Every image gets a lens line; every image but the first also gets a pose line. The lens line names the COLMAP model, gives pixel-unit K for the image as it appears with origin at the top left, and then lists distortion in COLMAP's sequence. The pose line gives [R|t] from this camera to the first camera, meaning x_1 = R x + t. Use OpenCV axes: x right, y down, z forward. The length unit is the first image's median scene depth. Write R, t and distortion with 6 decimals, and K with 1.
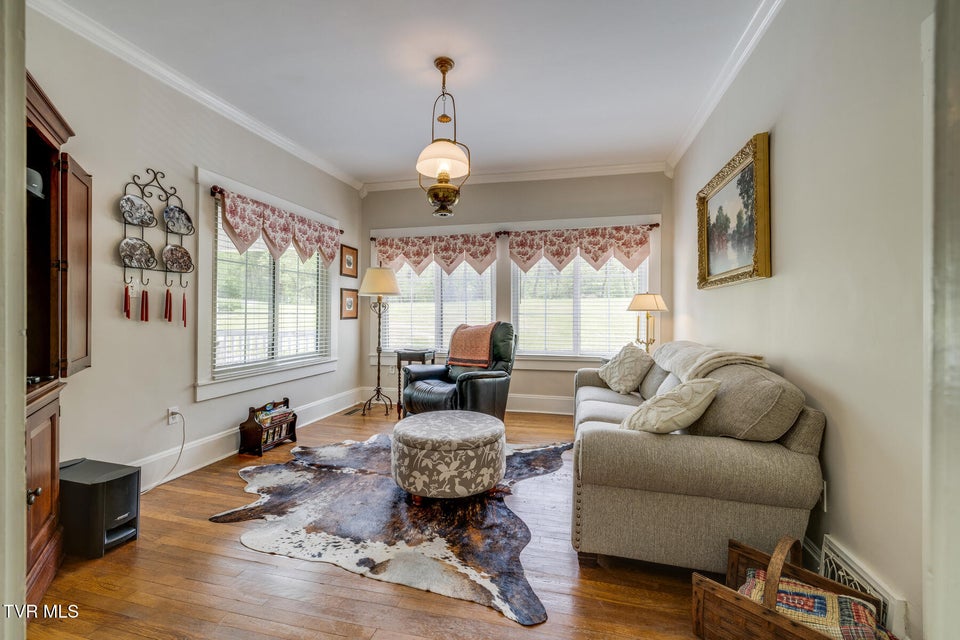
lens RADIAL K [[399.2, 0, 475.1], [0, 399.2, 315.9], [0, 0, 1]] dist [-0.000663, 0.001582]
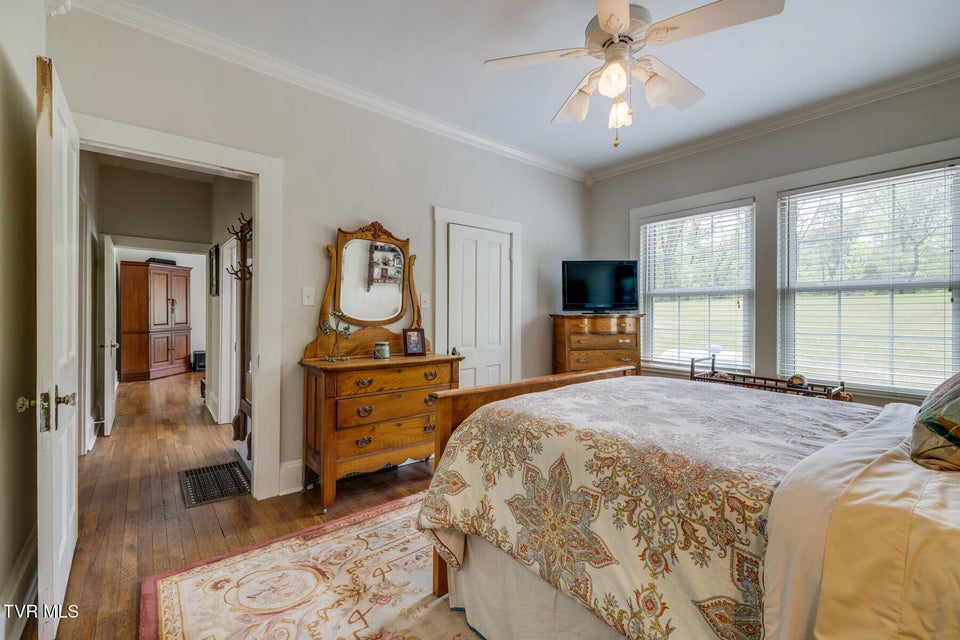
lens RADIAL K [[399.2, 0, 472.2], [0, 399.2, 313.8], [0, 0, 1]] dist [-0.000663, 0.001582]
pose [[0.801339, 0.001295, -0.598209, 2.187110], [-0.003840, 0.999988, -0.002980, 0.011481], [0.598198, 0.004685, 0.801335, -0.331973]]
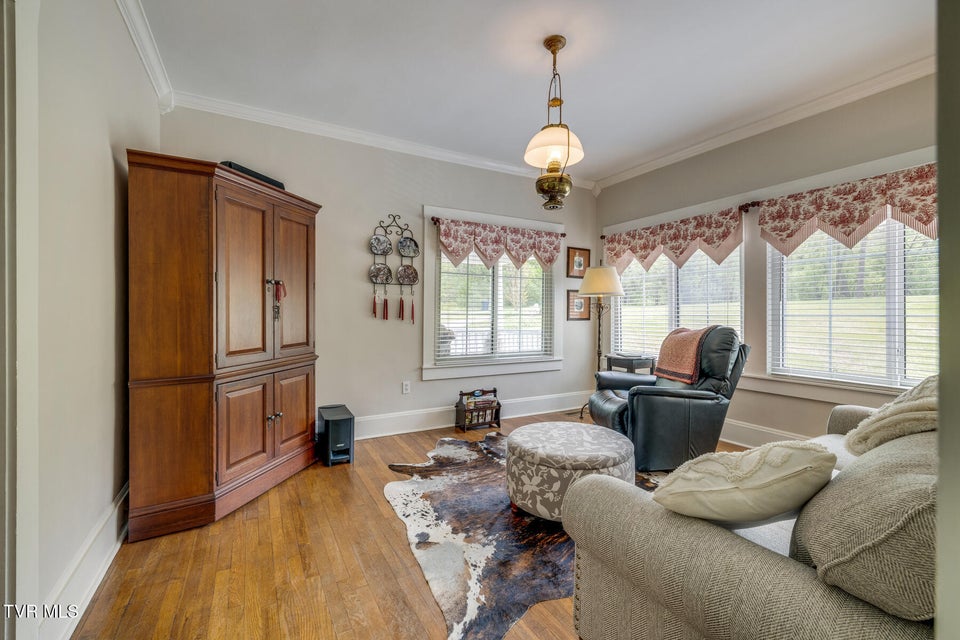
lens RADIAL K [[399.2, 0, 475.7], [0, 399.2, 314.7], [0, 0, 1]] dist [-0.000663, 0.001582]
pose [[0.686573, 0.001358, -0.727060, 0.372373], [-0.006184, 0.999973, -0.003972, -0.001011], [0.727035, 0.007224, 0.686563, 0.193289]]
